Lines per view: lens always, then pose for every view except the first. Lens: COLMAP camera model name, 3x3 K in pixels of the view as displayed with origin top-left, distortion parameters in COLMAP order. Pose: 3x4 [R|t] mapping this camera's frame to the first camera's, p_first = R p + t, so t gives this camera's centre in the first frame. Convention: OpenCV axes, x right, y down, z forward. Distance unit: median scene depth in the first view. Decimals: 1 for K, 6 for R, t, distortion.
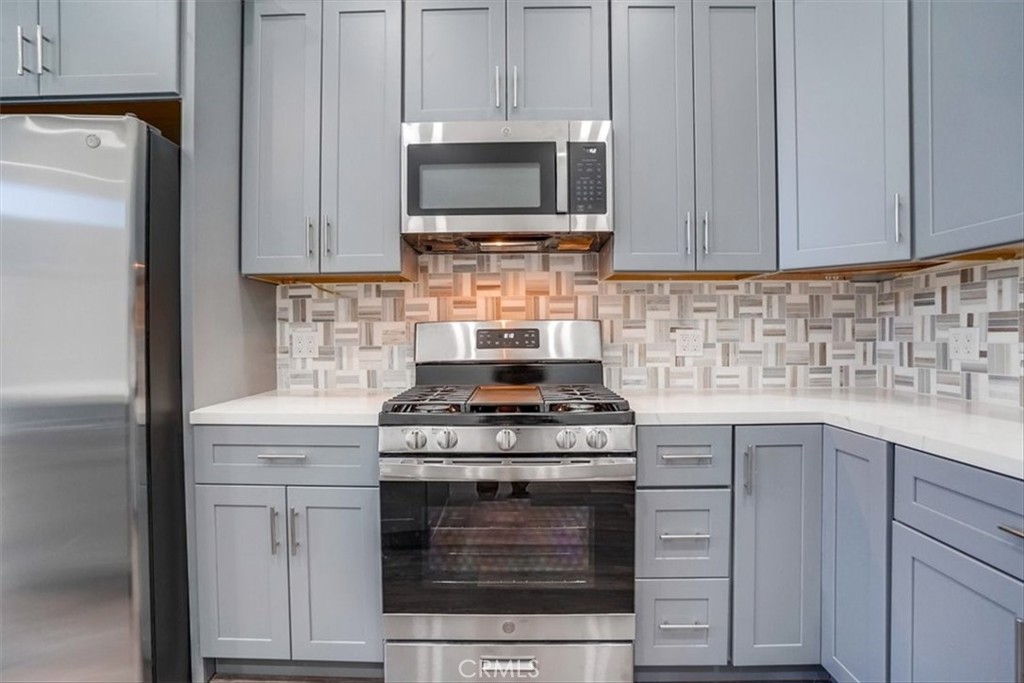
lens RADIAL K [[520.1, 0, 506.8], [0, 520.1, 338.5], [0, 0, 1]] dist [-0.080121, 0.040547]
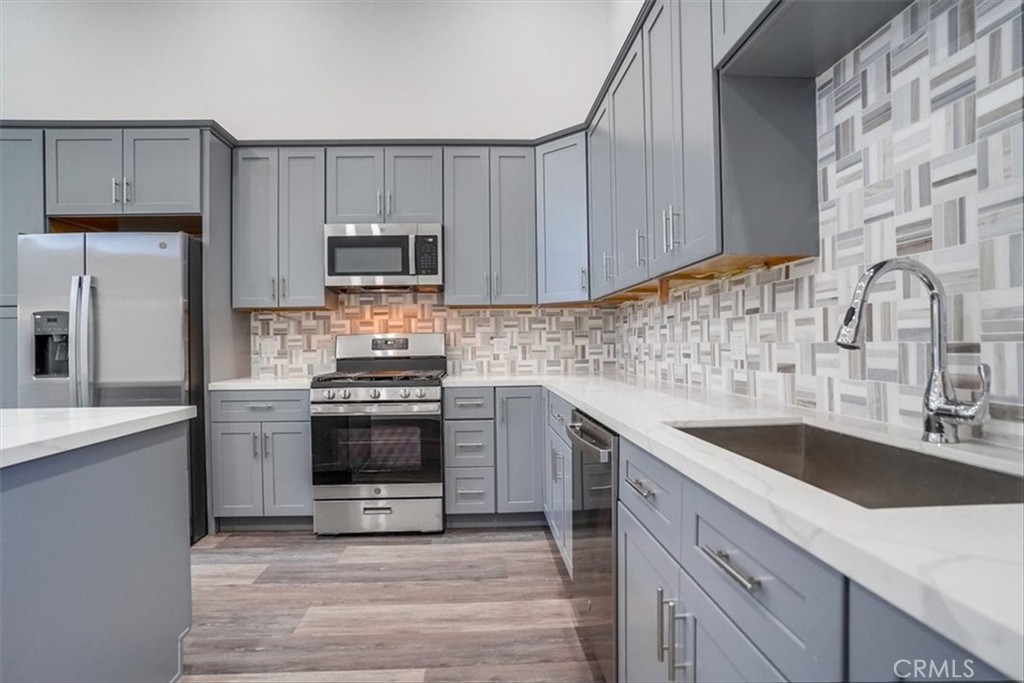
lens RADIAL K [[533.2, 0, 505.4], [0, 533.2, 341.9], [0, 0, 1]] dist [-0.078887, 0.046570]
pose [[0.997537, -0.008207, 0.069657, 0.245423], [0.008939, 0.999908, -0.010211, 0.013256], [-0.069567, 0.010809, 0.997519, -0.732556]]
